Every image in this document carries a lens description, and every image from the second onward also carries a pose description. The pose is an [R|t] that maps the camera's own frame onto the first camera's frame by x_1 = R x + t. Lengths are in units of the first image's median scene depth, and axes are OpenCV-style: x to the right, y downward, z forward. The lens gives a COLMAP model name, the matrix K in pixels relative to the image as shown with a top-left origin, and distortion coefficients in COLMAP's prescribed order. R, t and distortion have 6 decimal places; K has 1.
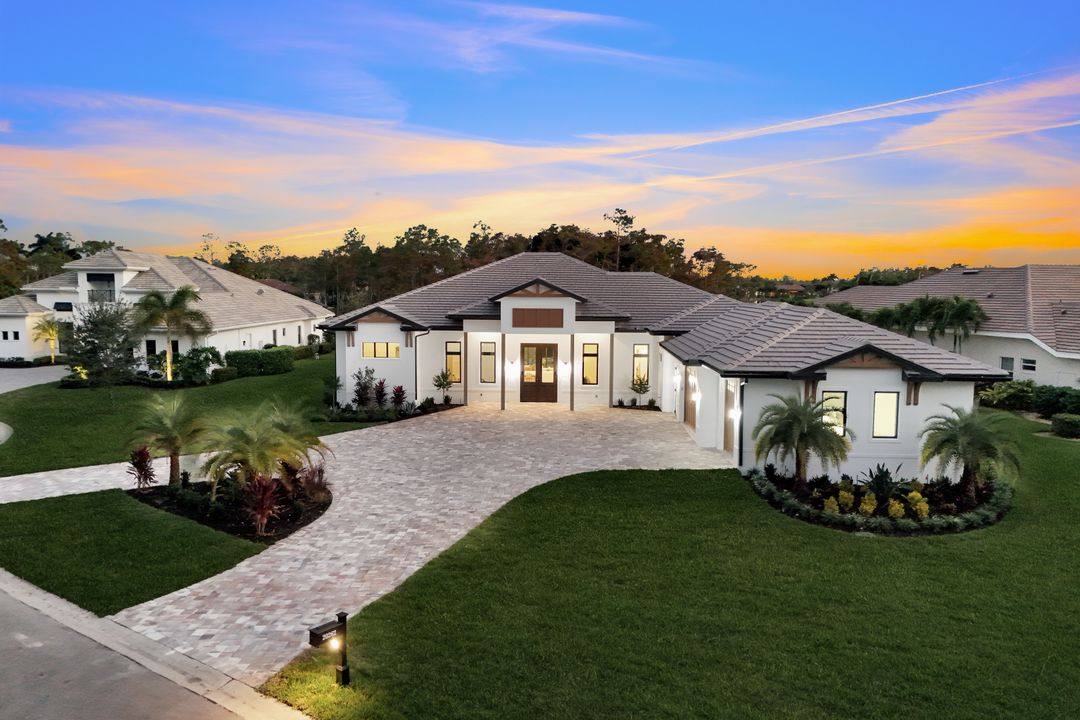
lens RADIAL K [[745.2, 0, 540.0], [0, 745.2, 360.0], [0, 0, 1]] dist [0.071273, -0.001507]
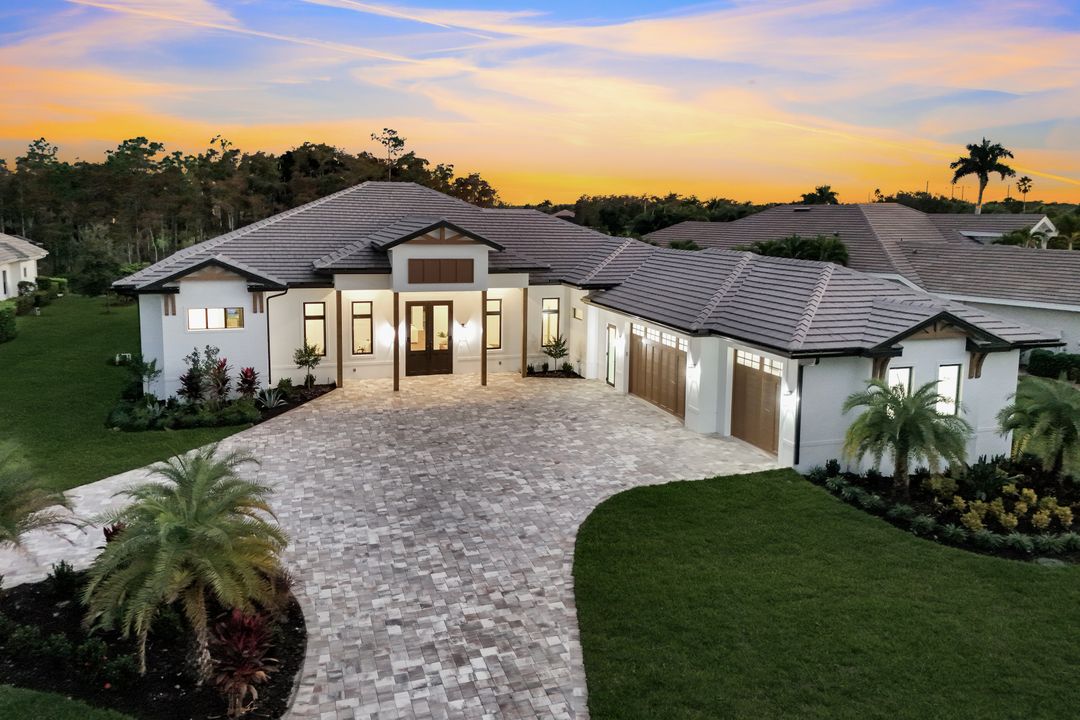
lens RADIAL K [[776.1, 0, 538.3], [0, 776.1, 314.3], [0, 0, 1]] dist [0.039614, -0.000094]
pose [[0.944882, -0.038610, 0.325128, -0.173171], [0.027631, 0.998883, 0.038320, -0.039606], [-0.326244, -0.027224, 0.944893, 0.199526]]
